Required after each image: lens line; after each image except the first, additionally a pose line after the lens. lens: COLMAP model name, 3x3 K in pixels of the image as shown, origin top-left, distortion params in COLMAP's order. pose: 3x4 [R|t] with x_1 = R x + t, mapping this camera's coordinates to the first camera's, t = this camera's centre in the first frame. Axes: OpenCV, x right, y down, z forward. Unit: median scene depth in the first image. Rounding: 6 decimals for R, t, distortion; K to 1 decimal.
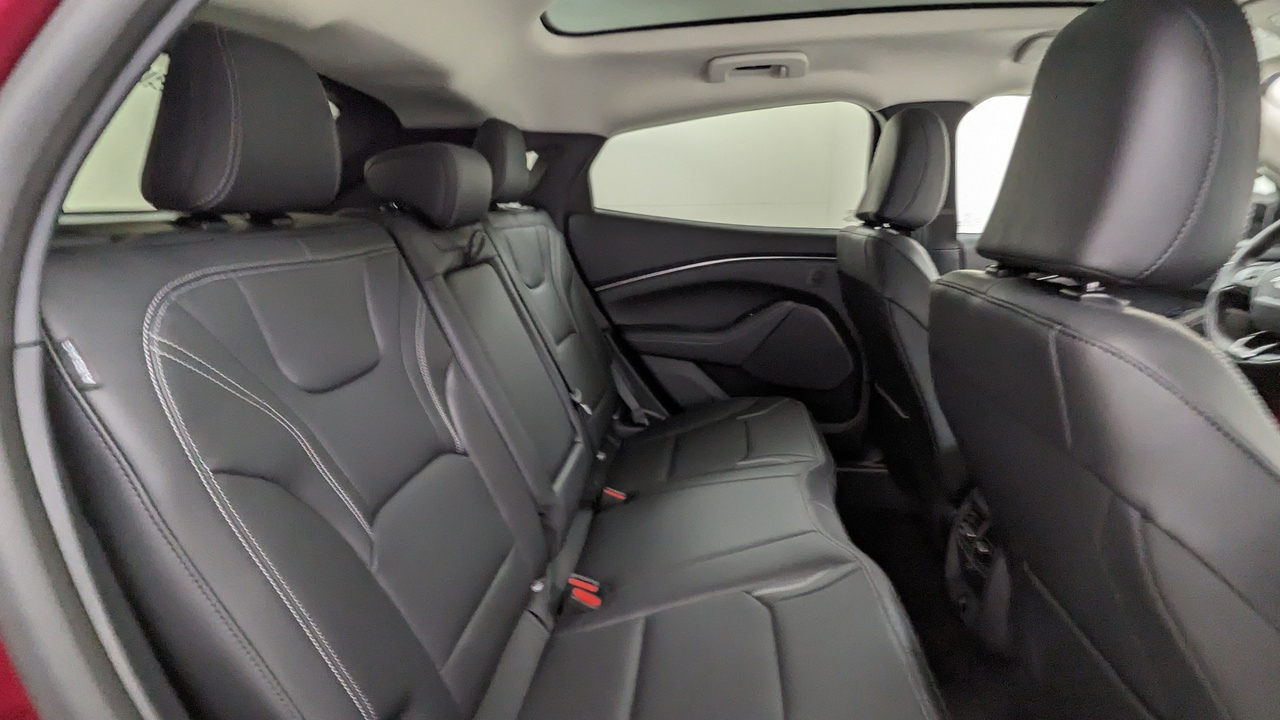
lens RADIAL K [[620.8, 0, 640.0], [0, 620.8, 360.0], [0, 0, 1]] dist [0.002915, -0.000494]
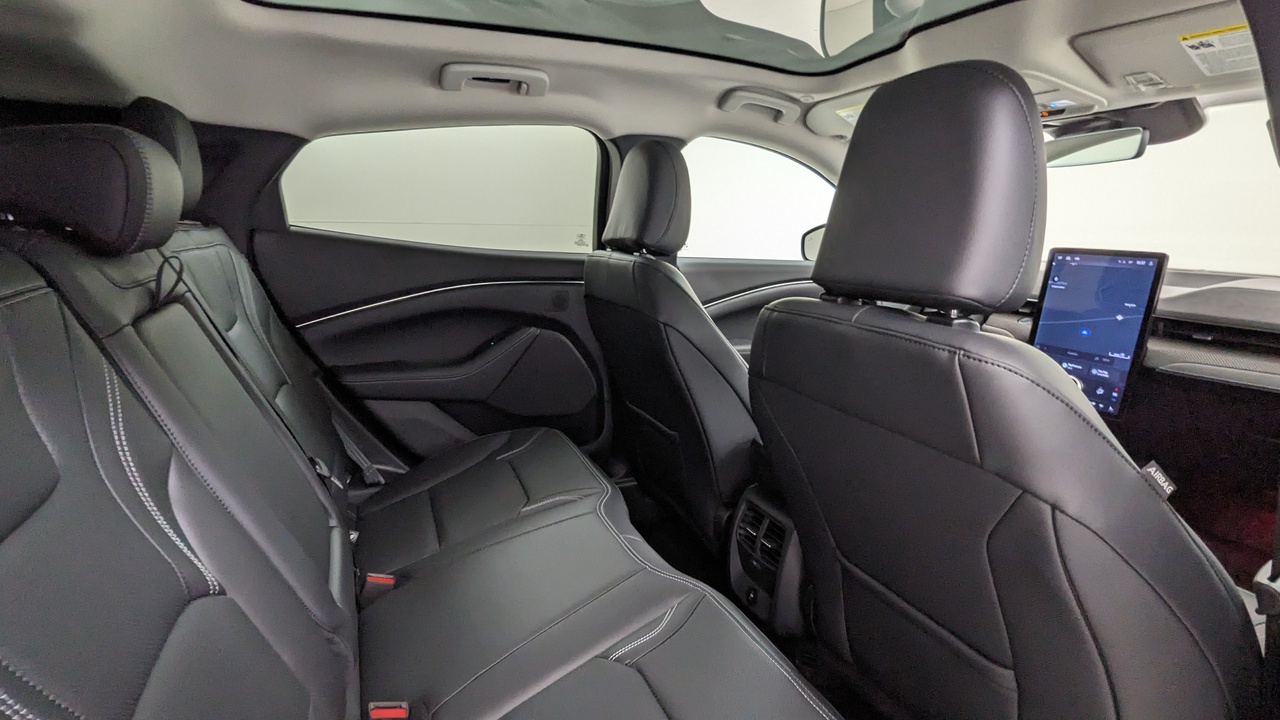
lens RADIAL K [[620.8, 0, 640.0], [0, 620.8, 360.0], [0, 0, 1]] dist [0.002915, -0.000494]
pose [[0.855735, -0.084432, 0.510480, -0.131732], [0.099132, 0.995073, -0.001597, -0.031387], [-0.507830, 0.051972, 0.859888, 0.110823]]
